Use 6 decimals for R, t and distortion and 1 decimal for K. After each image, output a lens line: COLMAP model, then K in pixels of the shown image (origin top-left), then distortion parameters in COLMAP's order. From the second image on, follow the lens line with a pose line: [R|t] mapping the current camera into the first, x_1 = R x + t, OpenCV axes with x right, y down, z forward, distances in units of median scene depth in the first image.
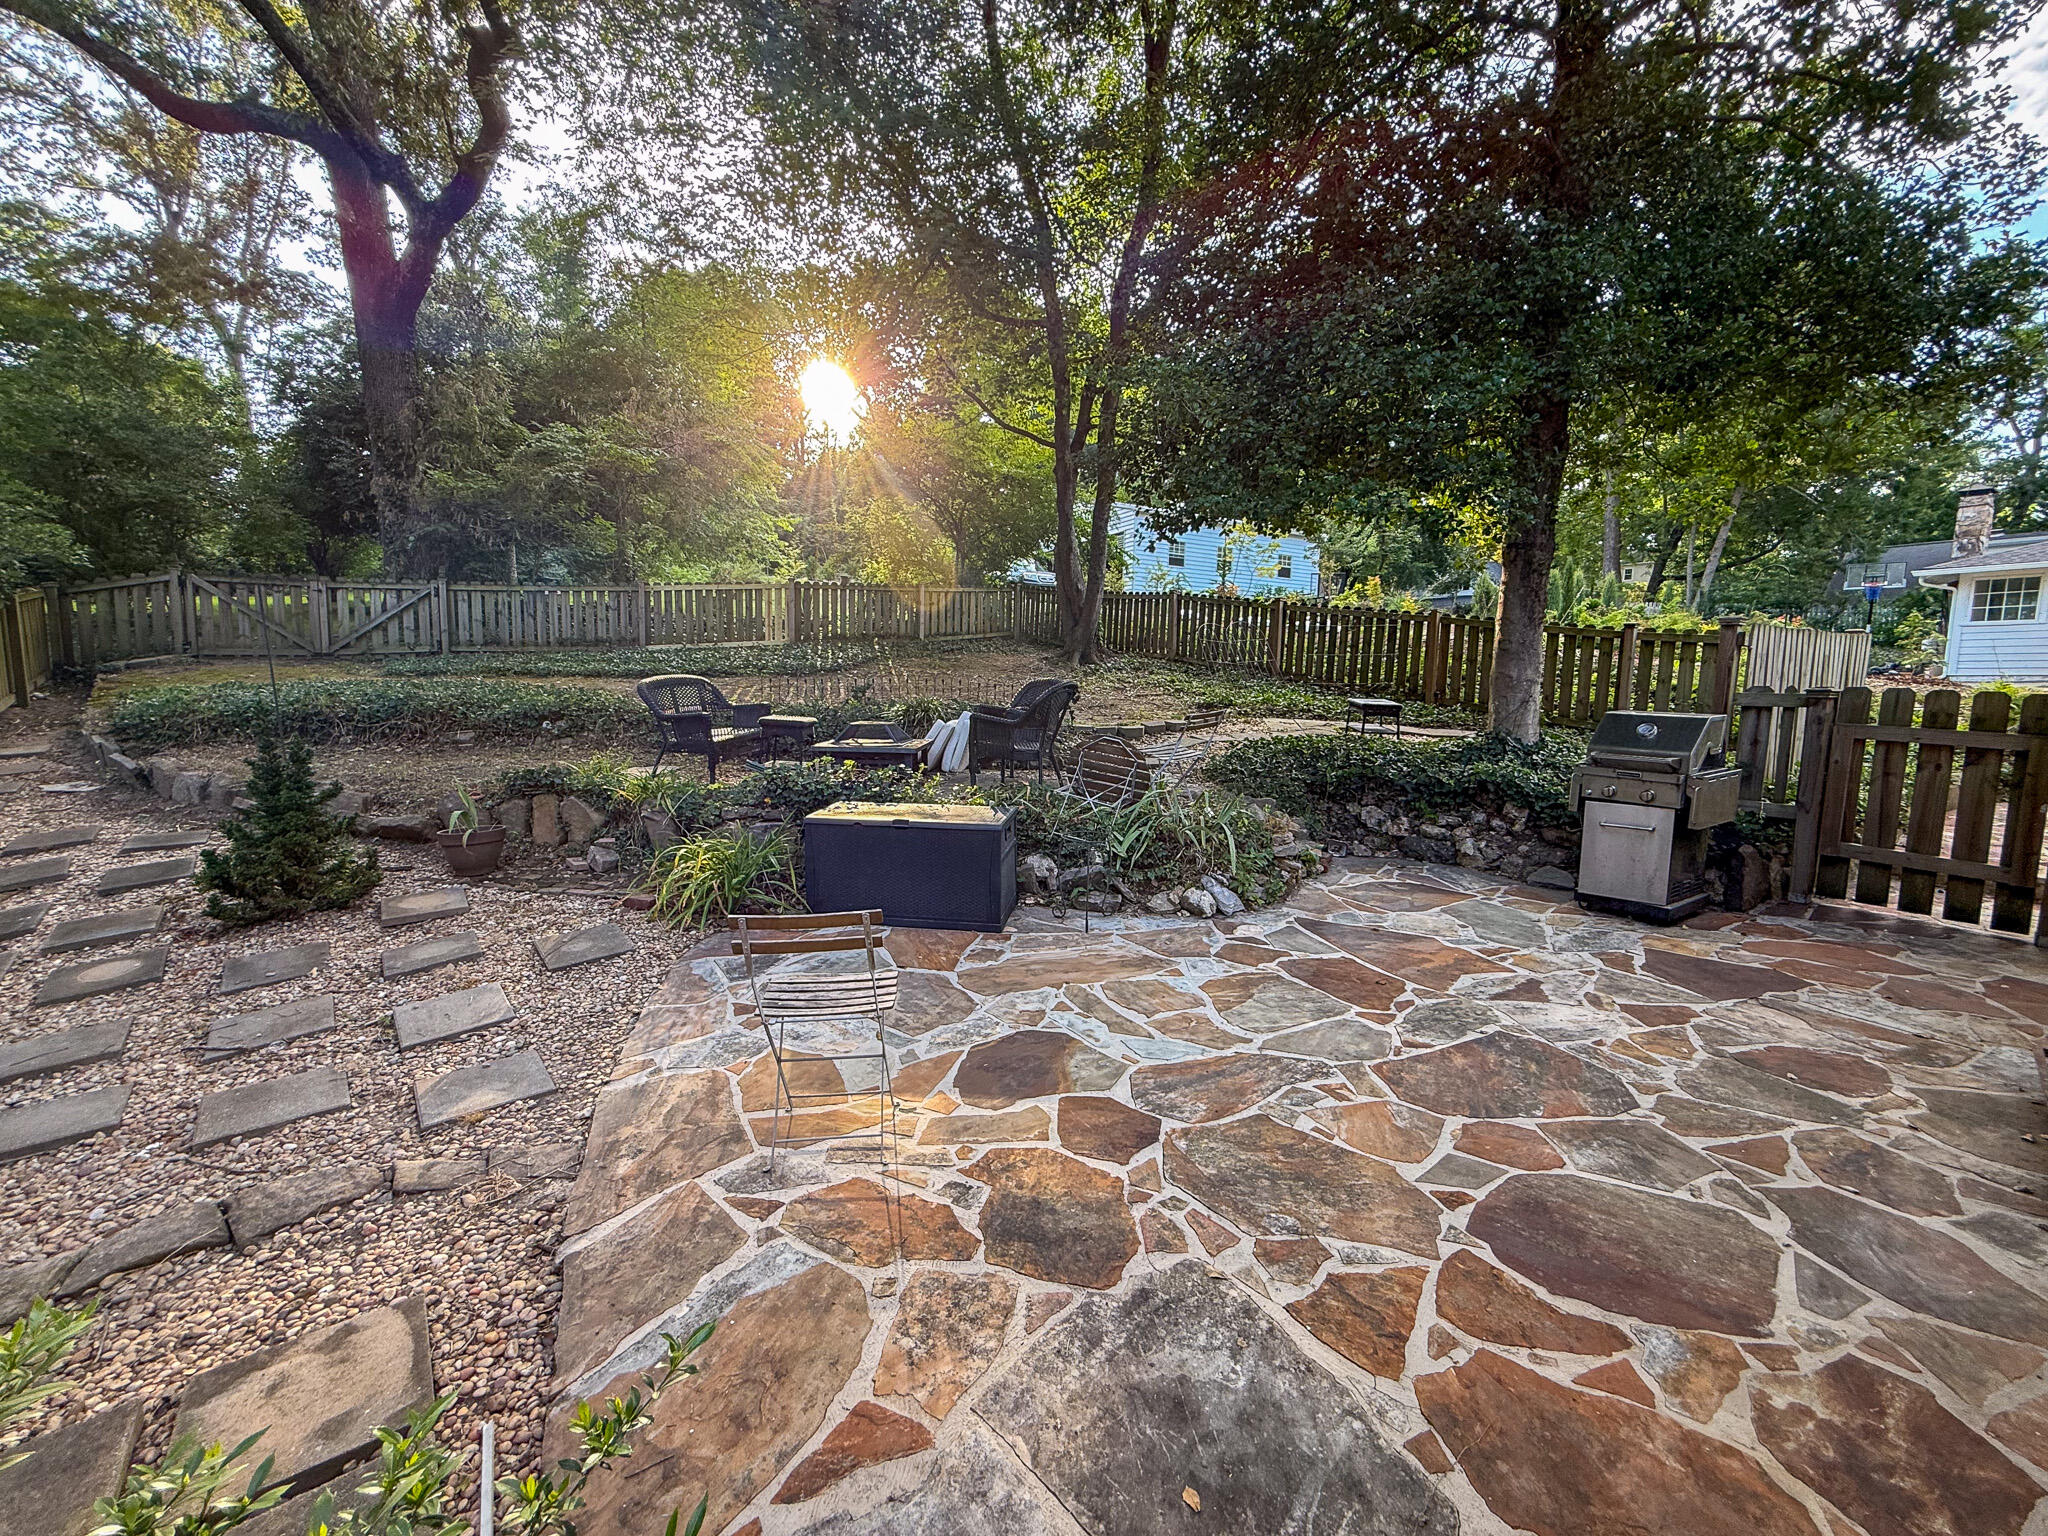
lens RADIAL K [[814.4, 0, 1017.1], [0, 814.4, 771.6], [0, 0, 1]] dist [-0.000347, 0.000115]
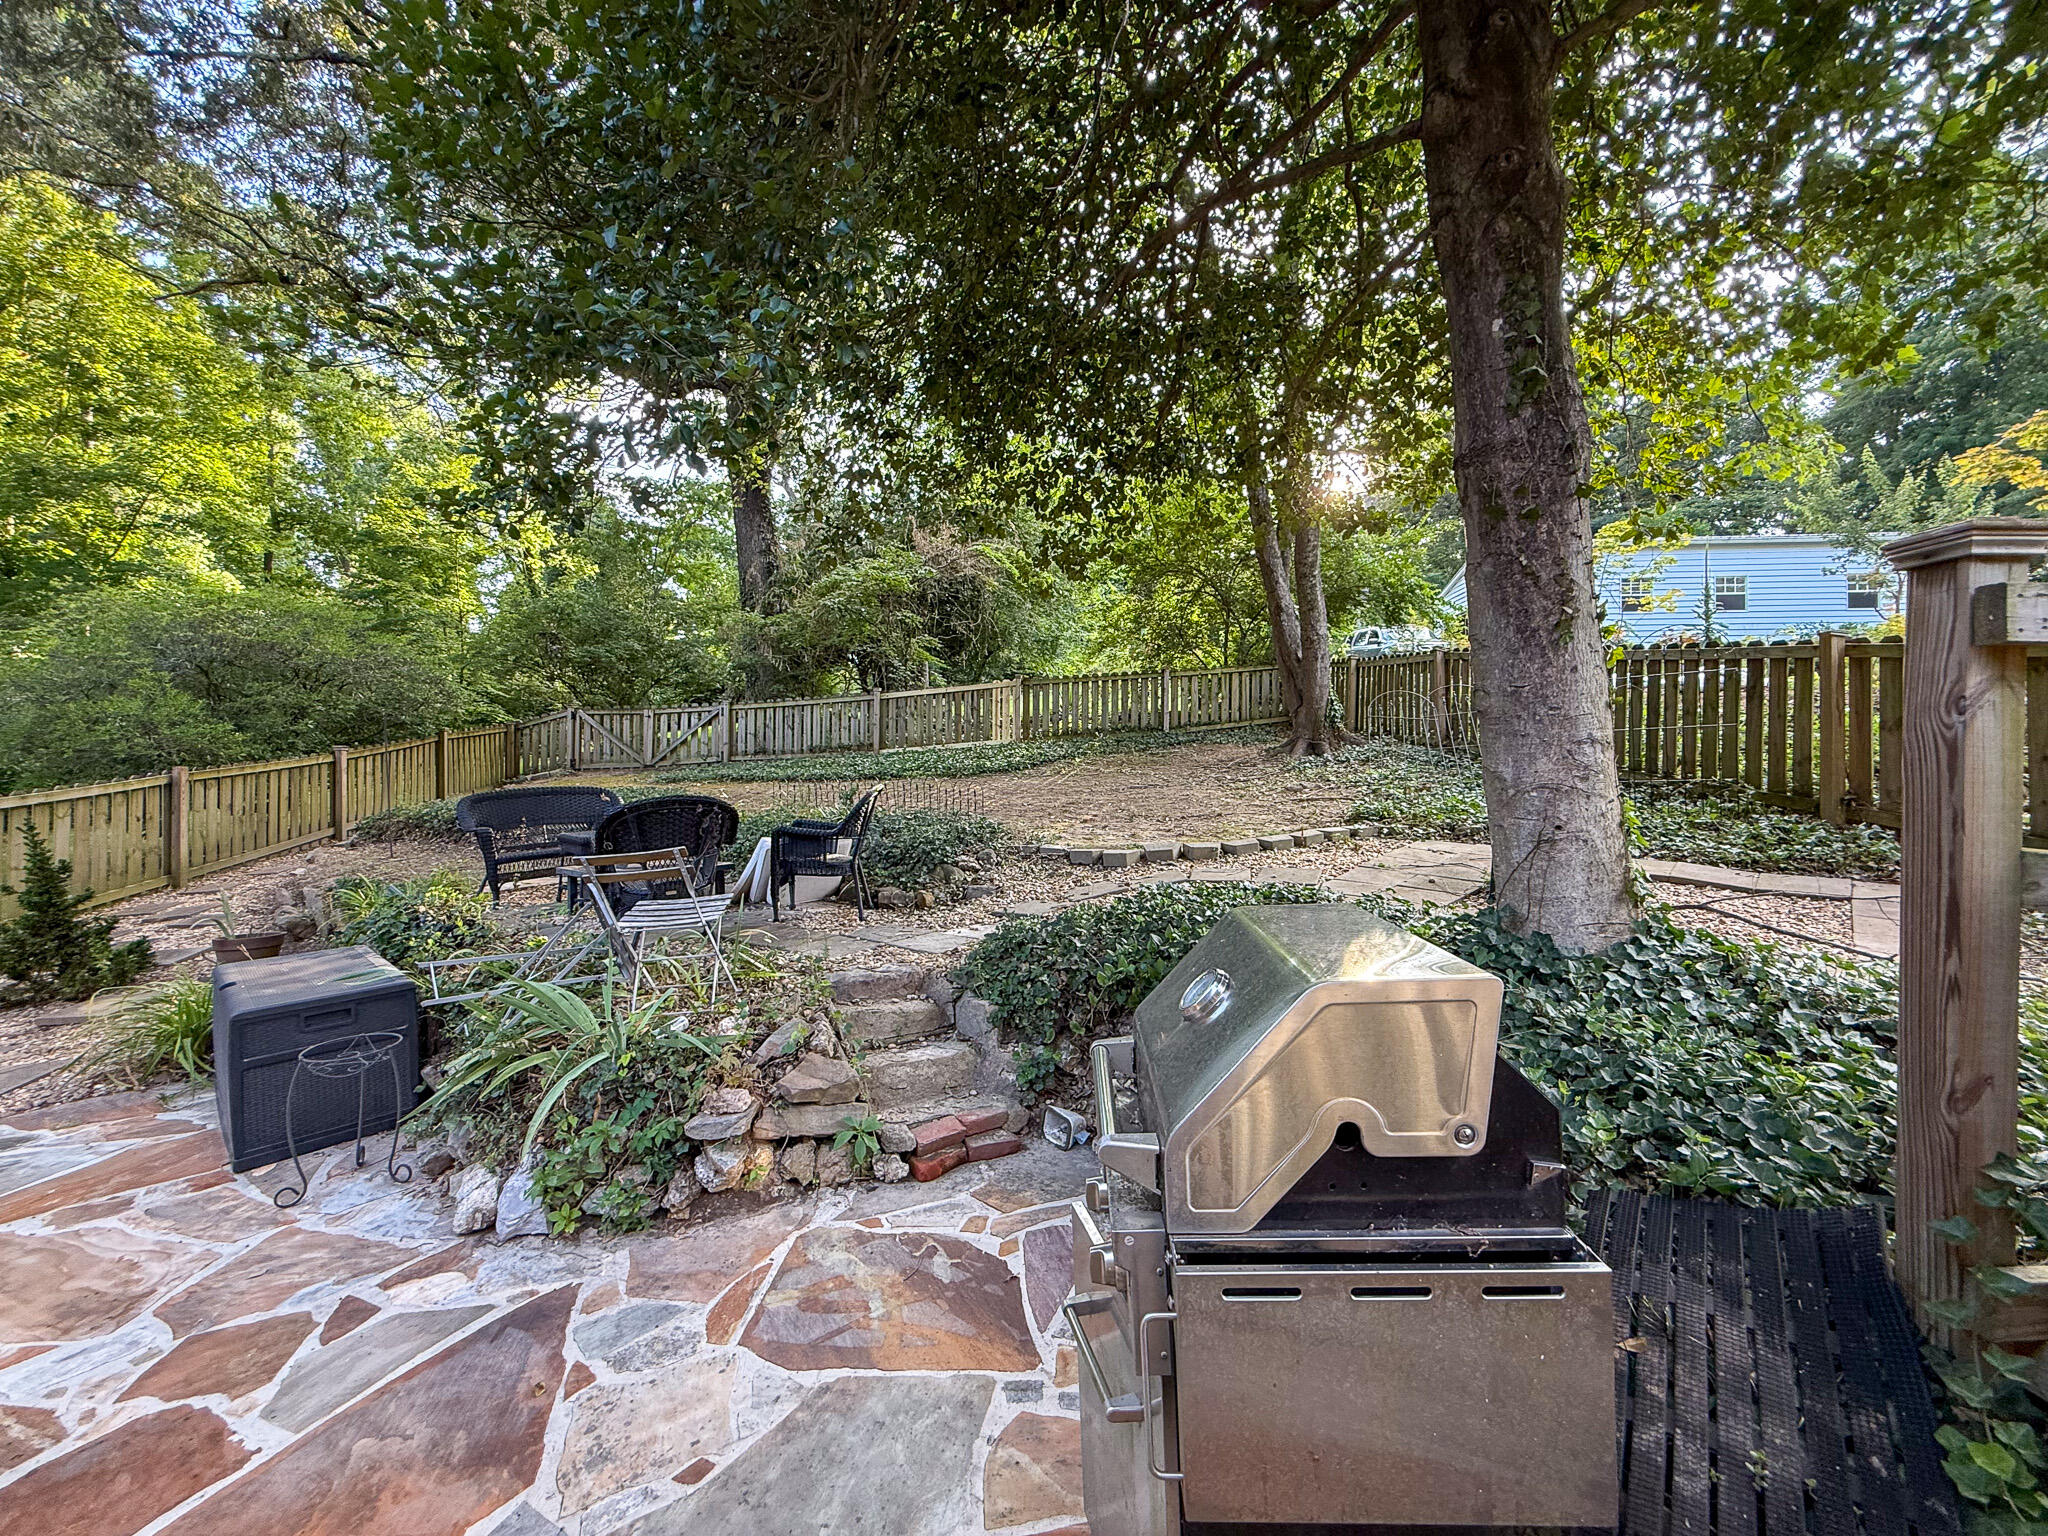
lens RADIAL K [[814.4, 0, 1017.1], [0, 814.4, 771.6], [0, 0, 1]] dist [-0.000347, 0.000115]
pose [[0.829633, -0.017684, -0.558029, 1.231391], [-0.045852, 0.993964, -0.099667, -0.132594], [0.556423, 0.108274, 0.823814, 1.042550]]
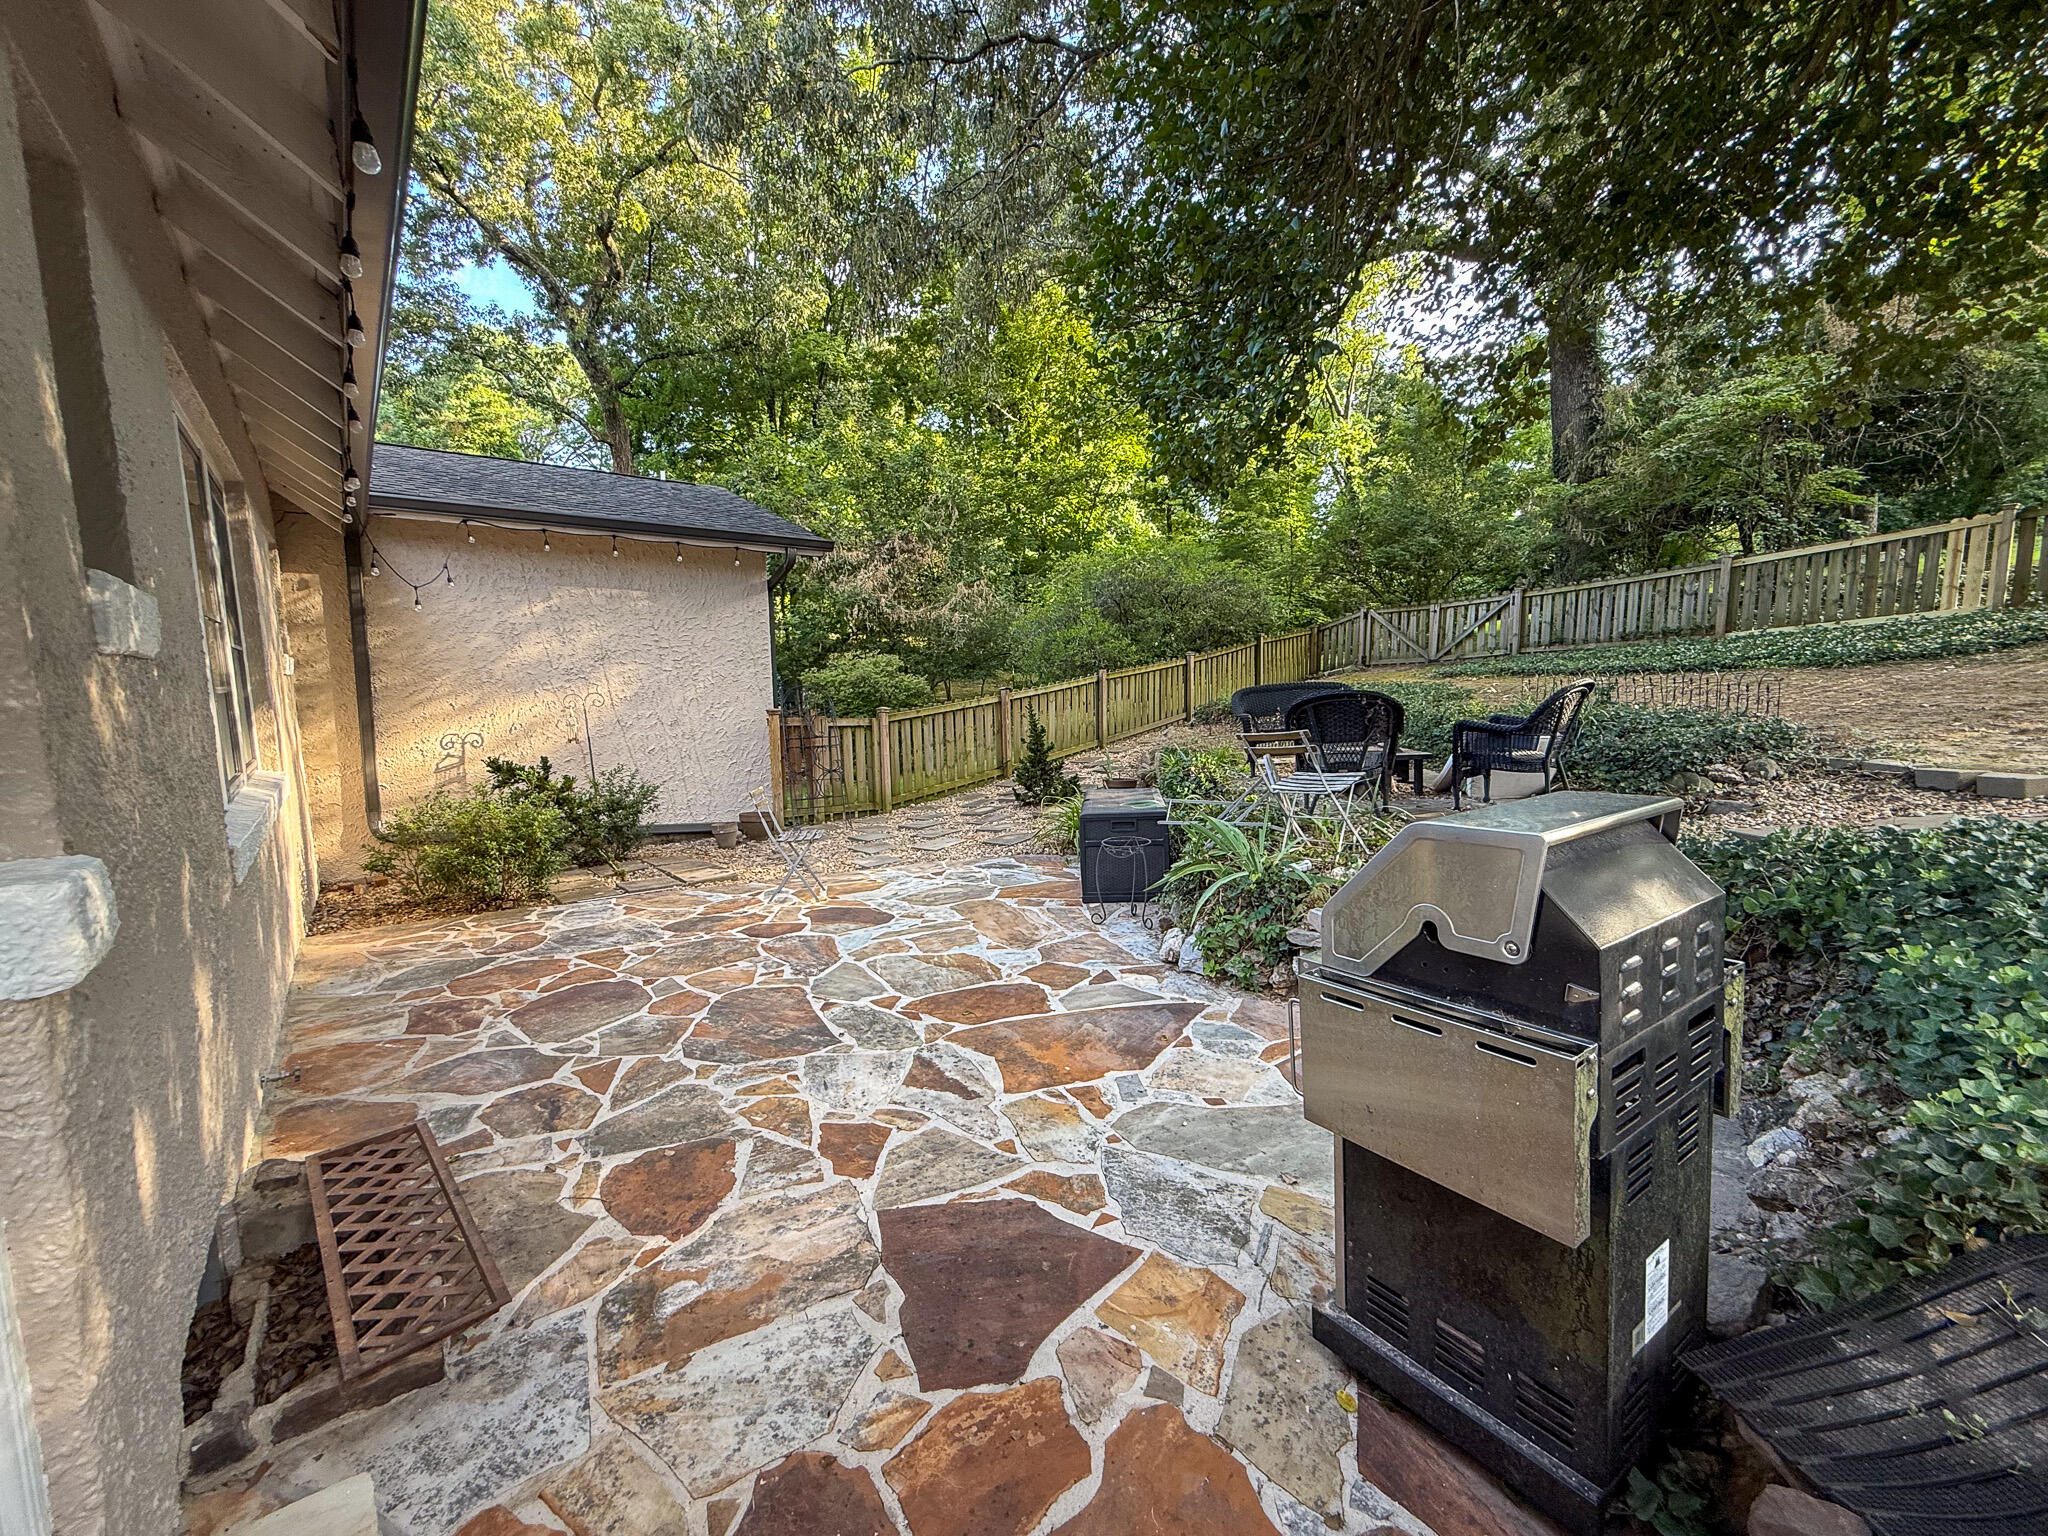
lens RADIAL K [[814.4, 0, 1017.1], [0, 814.4, 771.6], [0, 0, 1]] dist [-0.000347, 0.000115]
pose [[0.039334, 0.100765, -0.994132, 1.569314], [-0.088070, 0.991380, 0.097001, -0.139984], [0.995337, 0.083738, 0.047869, 1.126176]]
